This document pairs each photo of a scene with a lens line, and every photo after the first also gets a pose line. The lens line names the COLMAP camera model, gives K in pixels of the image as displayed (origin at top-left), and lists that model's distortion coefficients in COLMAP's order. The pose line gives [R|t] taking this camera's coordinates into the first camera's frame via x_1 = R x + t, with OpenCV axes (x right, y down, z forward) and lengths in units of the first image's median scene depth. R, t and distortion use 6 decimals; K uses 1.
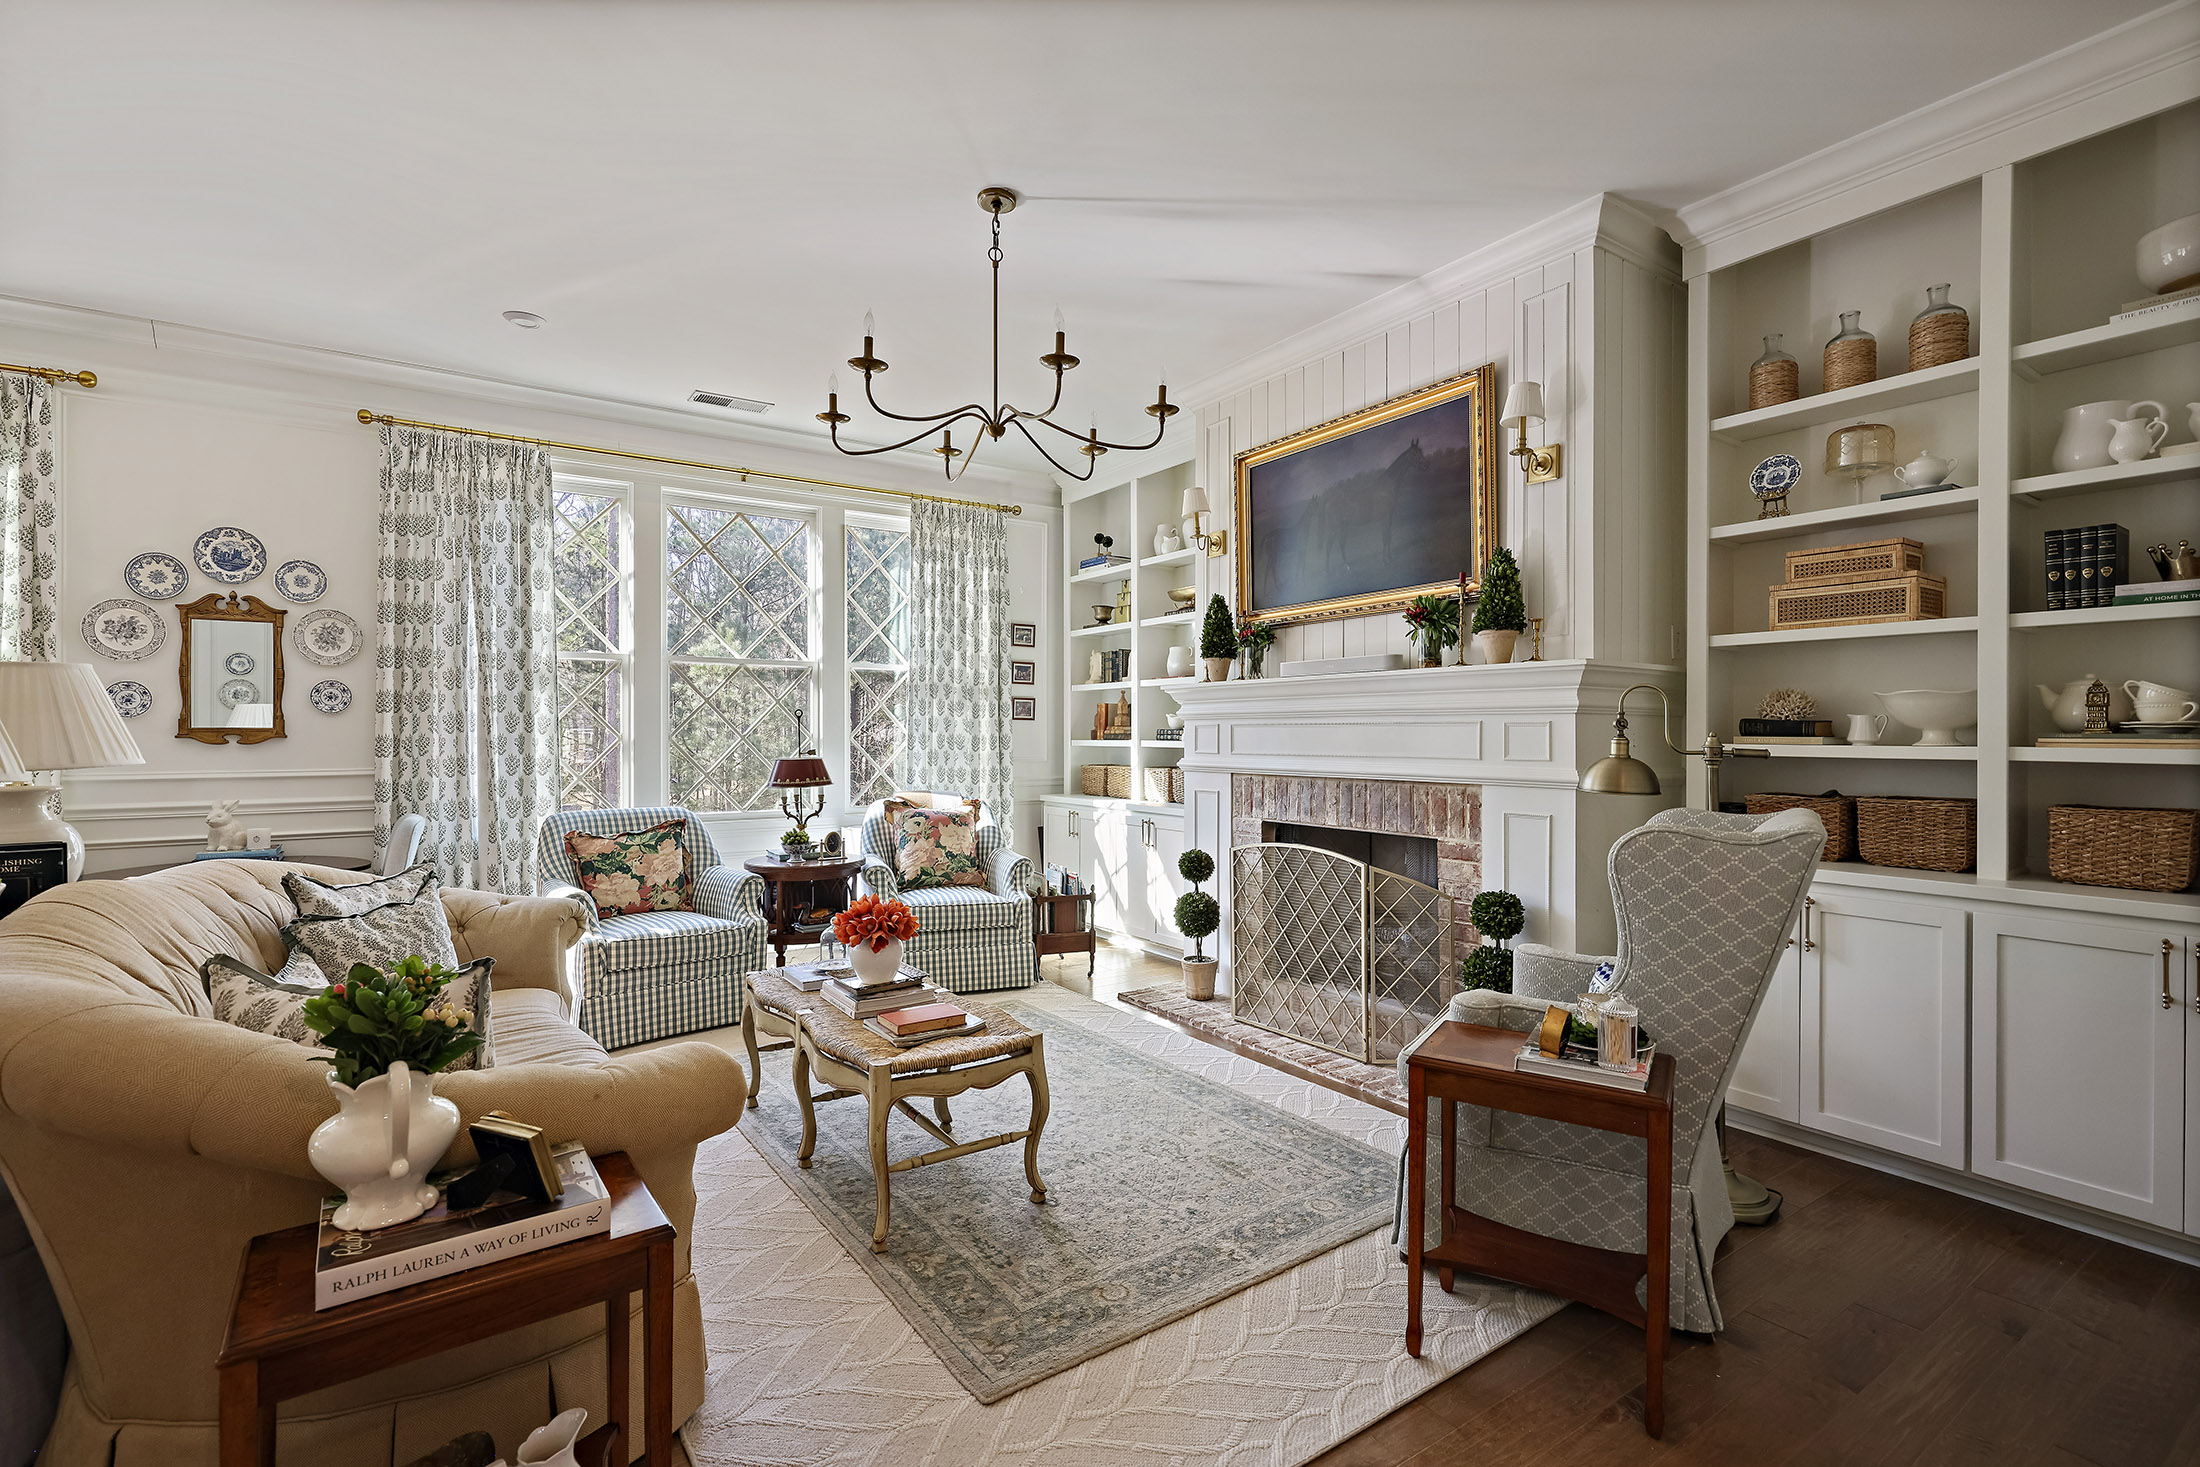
lens RADIAL K [[989.9, 0, 1107.6], [0, 989.9, 733.6], [0, 0, 1]] dist [0.000612, 0.000738]
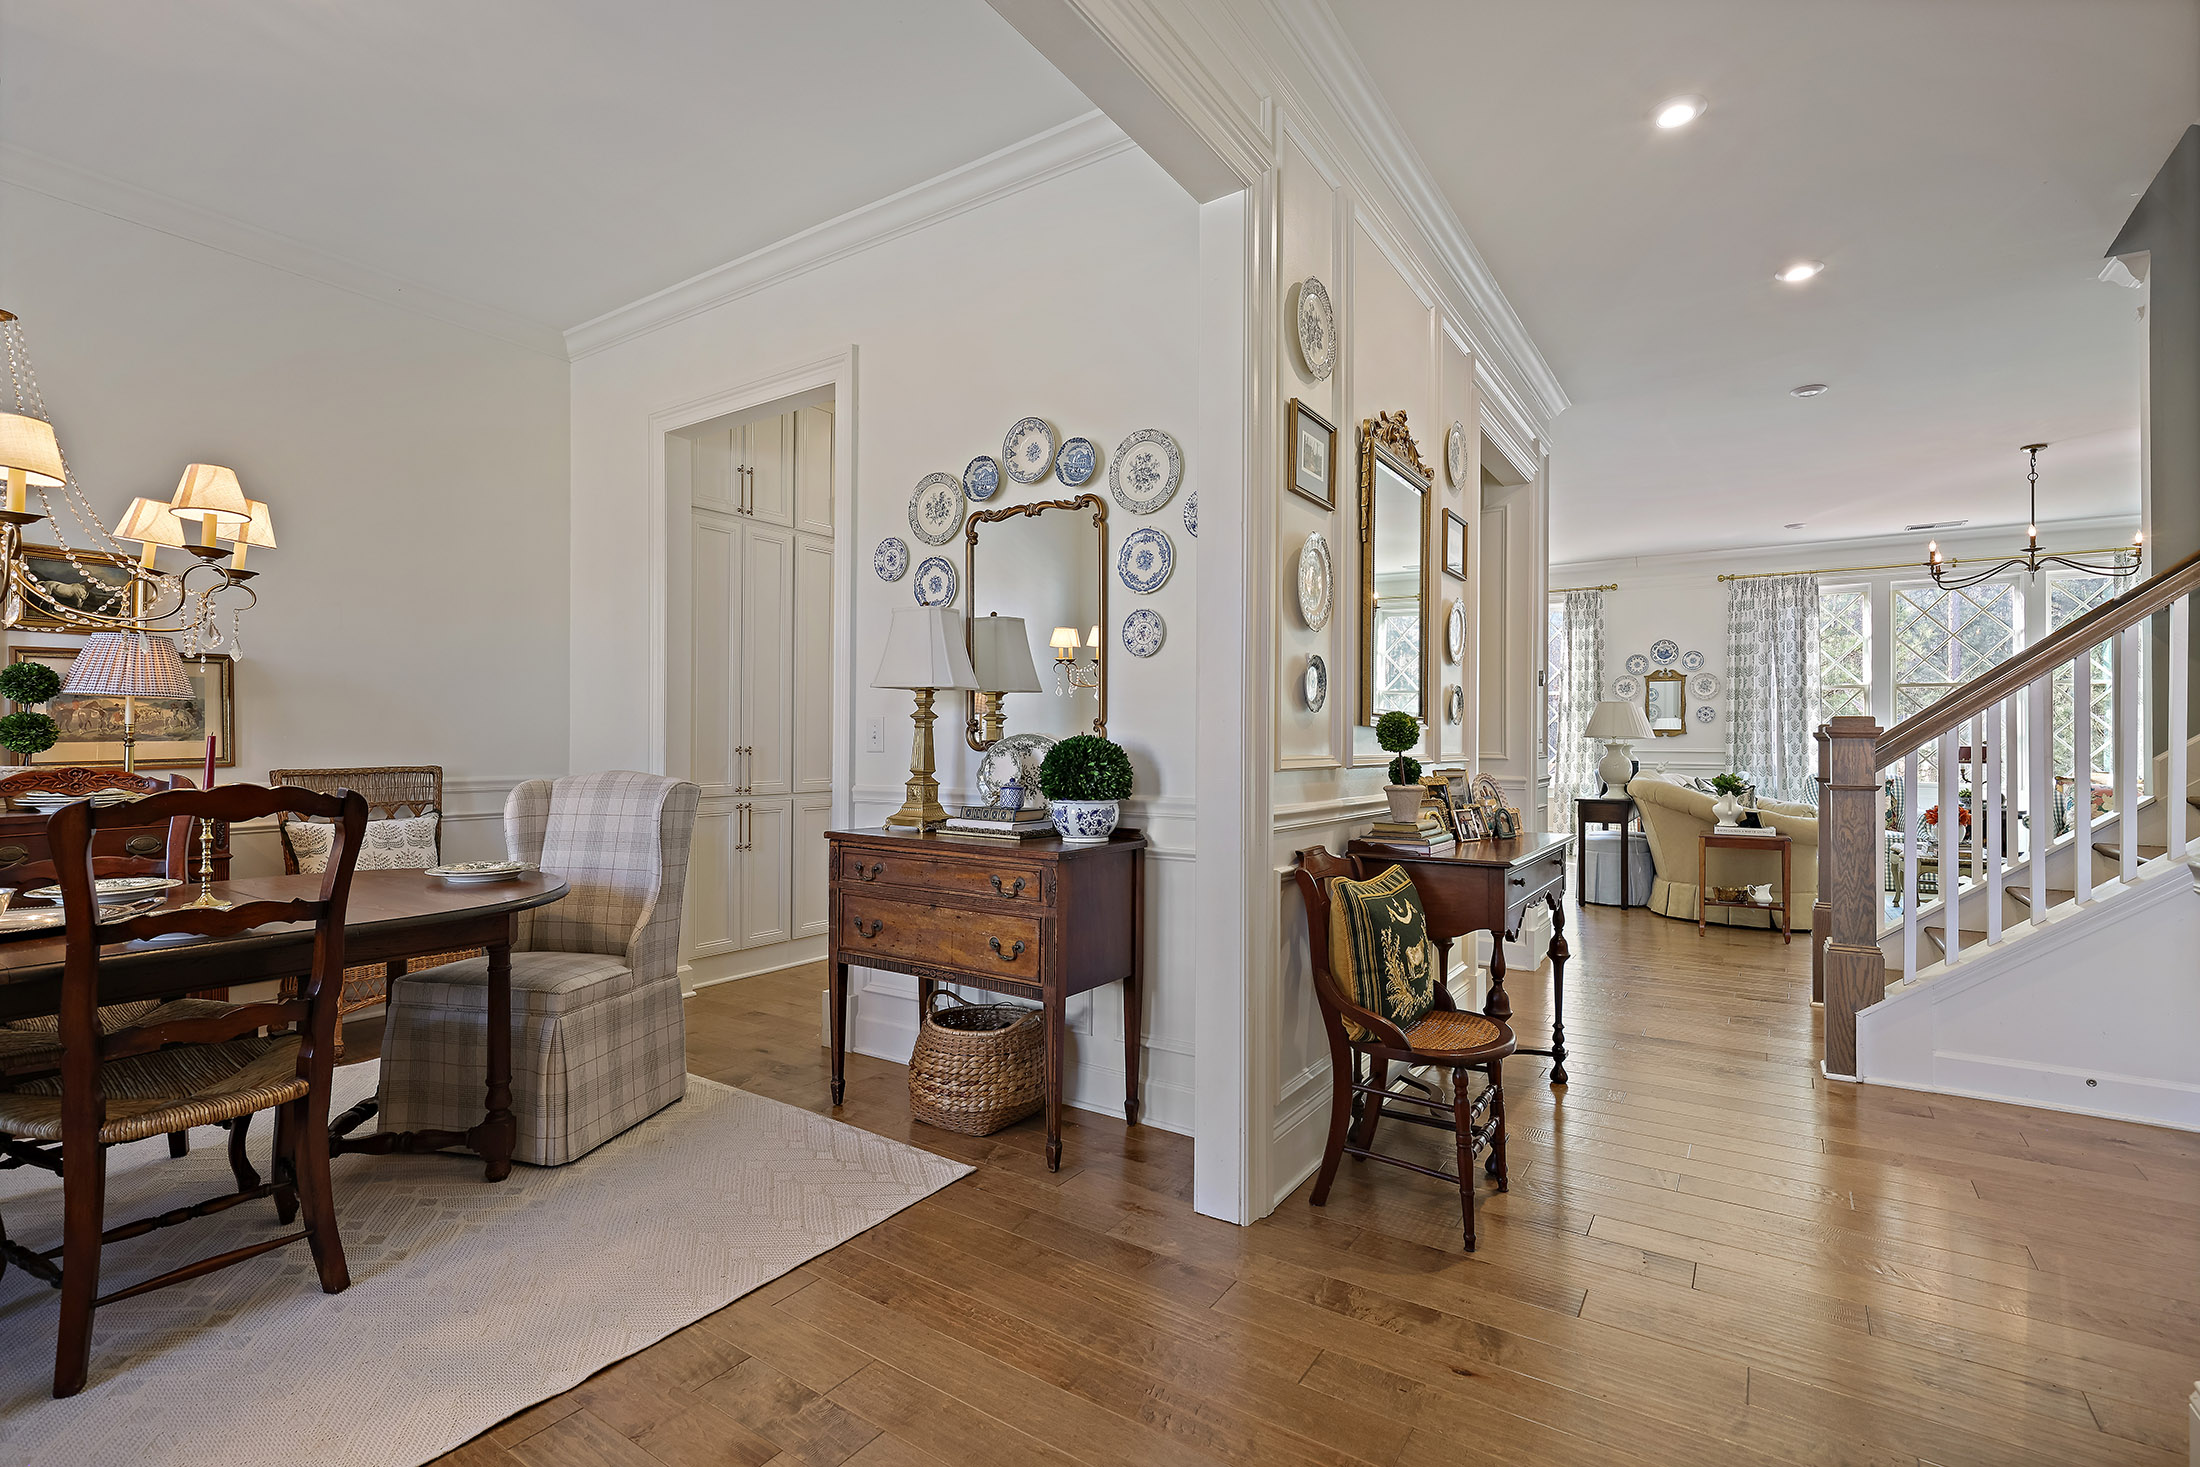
lens RADIAL K [[989.9, 0, 1107.6], [0, 989.9, 733.6], [0, 0, 1]] dist [0.000612, 0.000738]
pose [[0.366212, -0.004682, -0.930520, 0.677399], [-0.004138, 0.999969, -0.006659, 0.021867], [0.930522, 0.006289, 0.366182, -0.911605]]
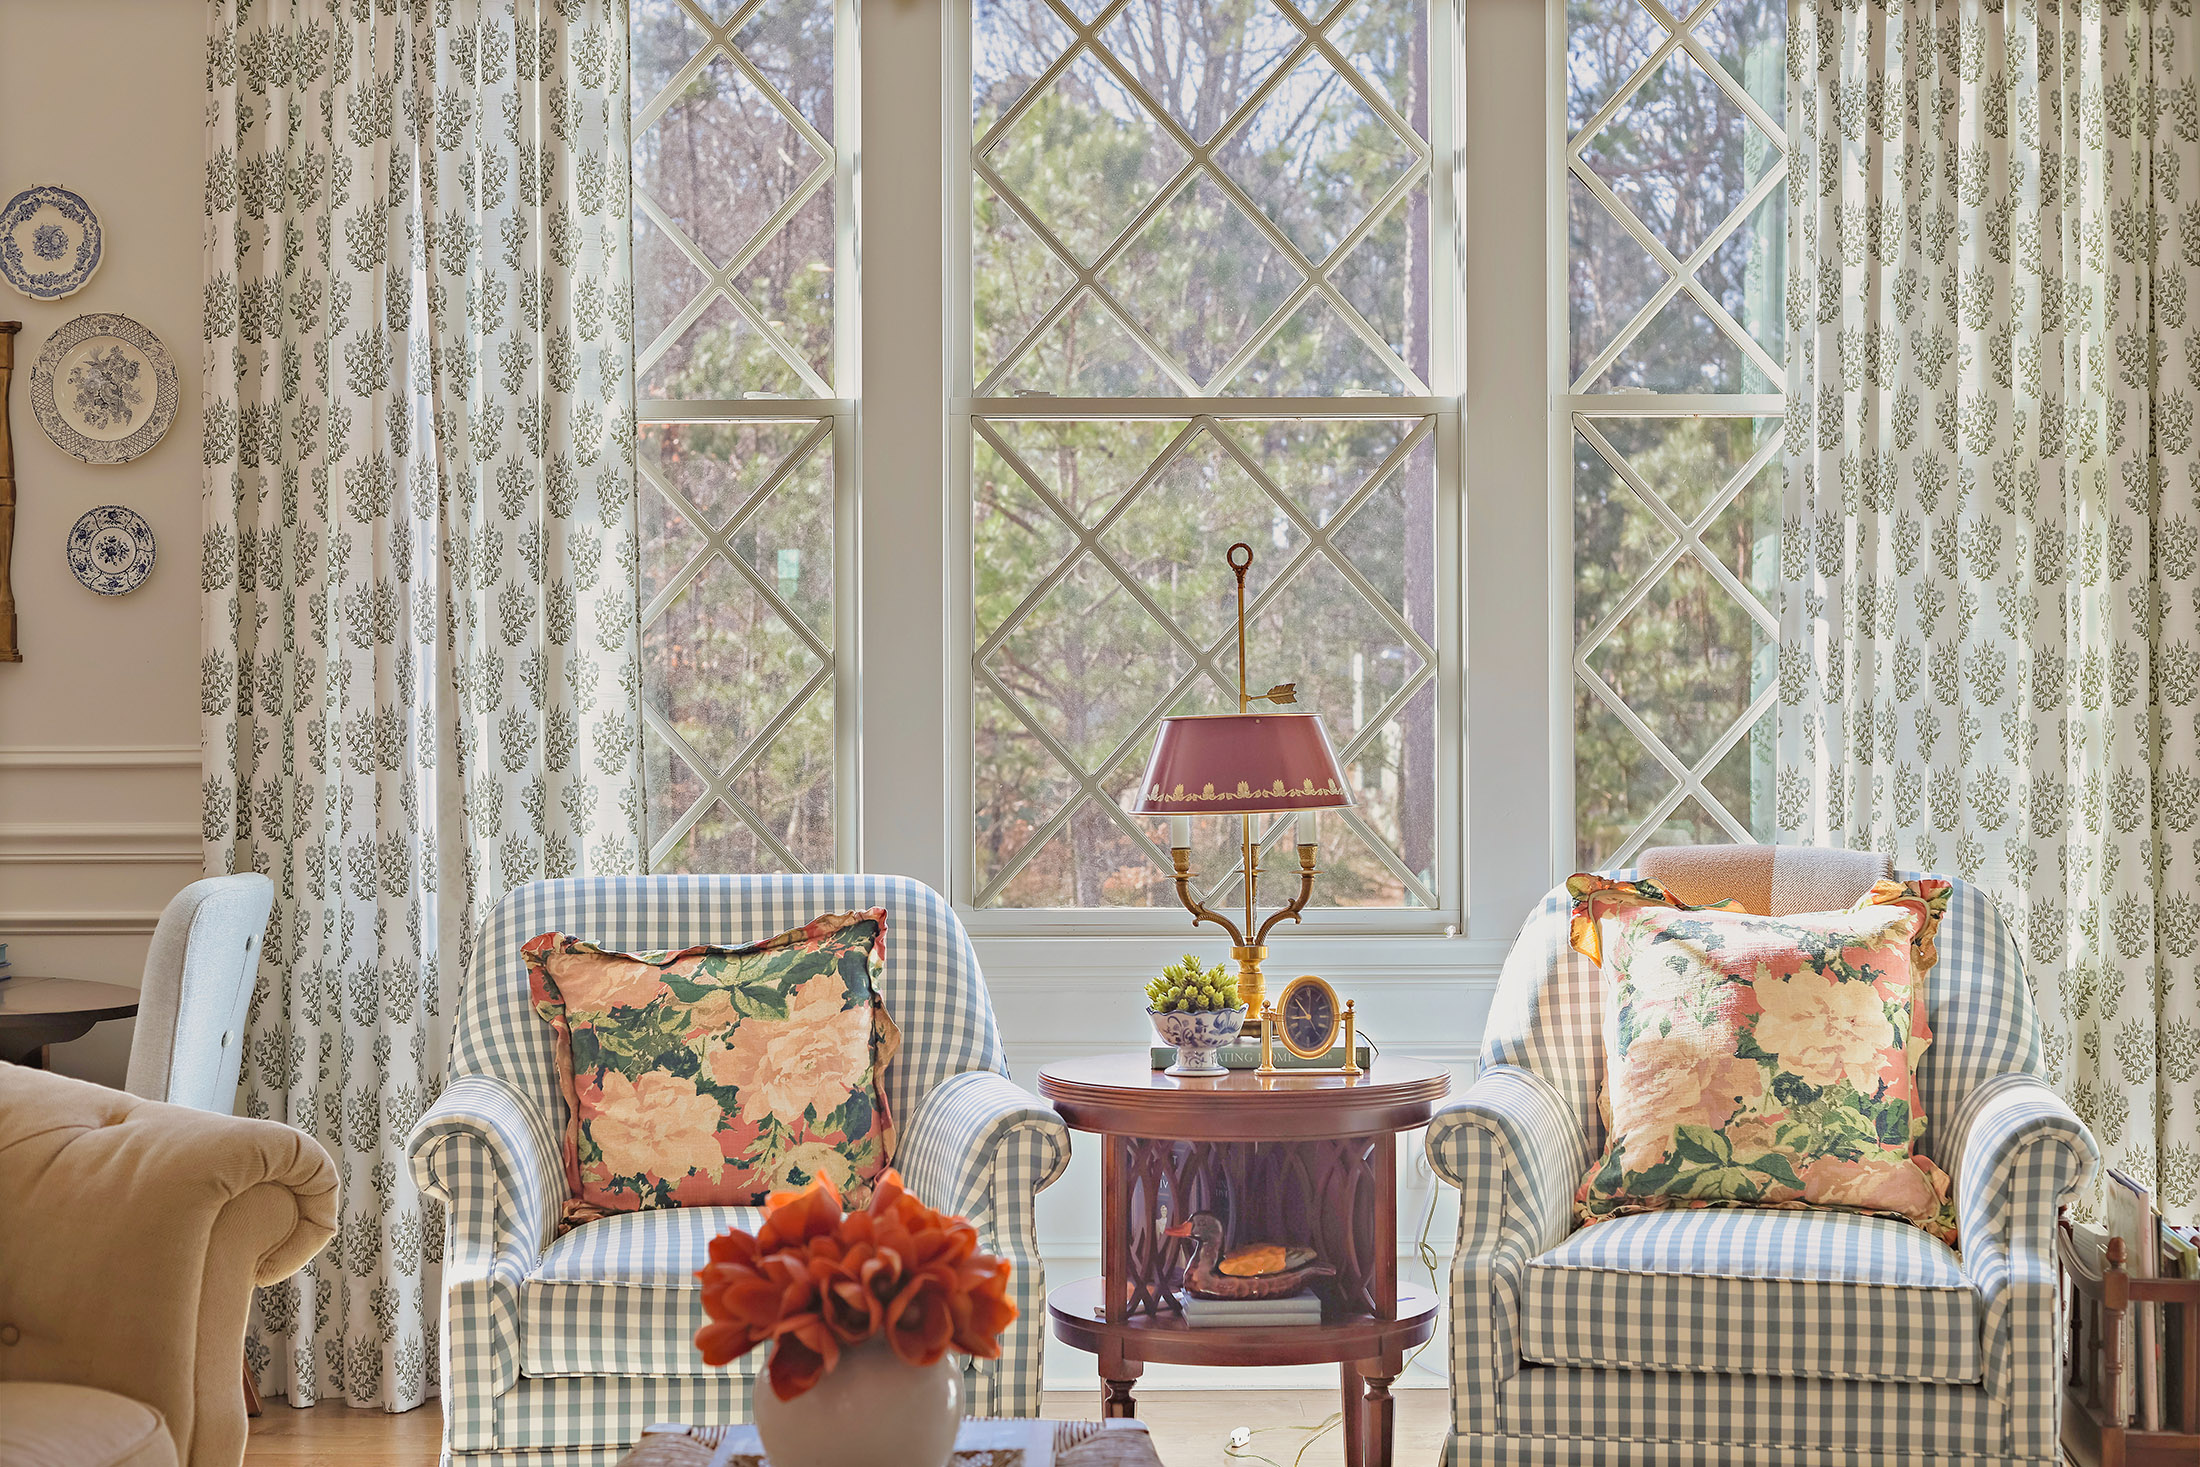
lens RADIAL K [[3181.1, 0, 1100.0], [0, 3181.1, 733.5], [0, 0, 1]] dist [-0.017296, -0.065702]
pose [[0.827050, -0.003746, -0.562115, 0.173572], [0.003921, 0.999992, -0.000894, 0.031927], [0.562114, -0.001465, 0.827058, 0.224710]]
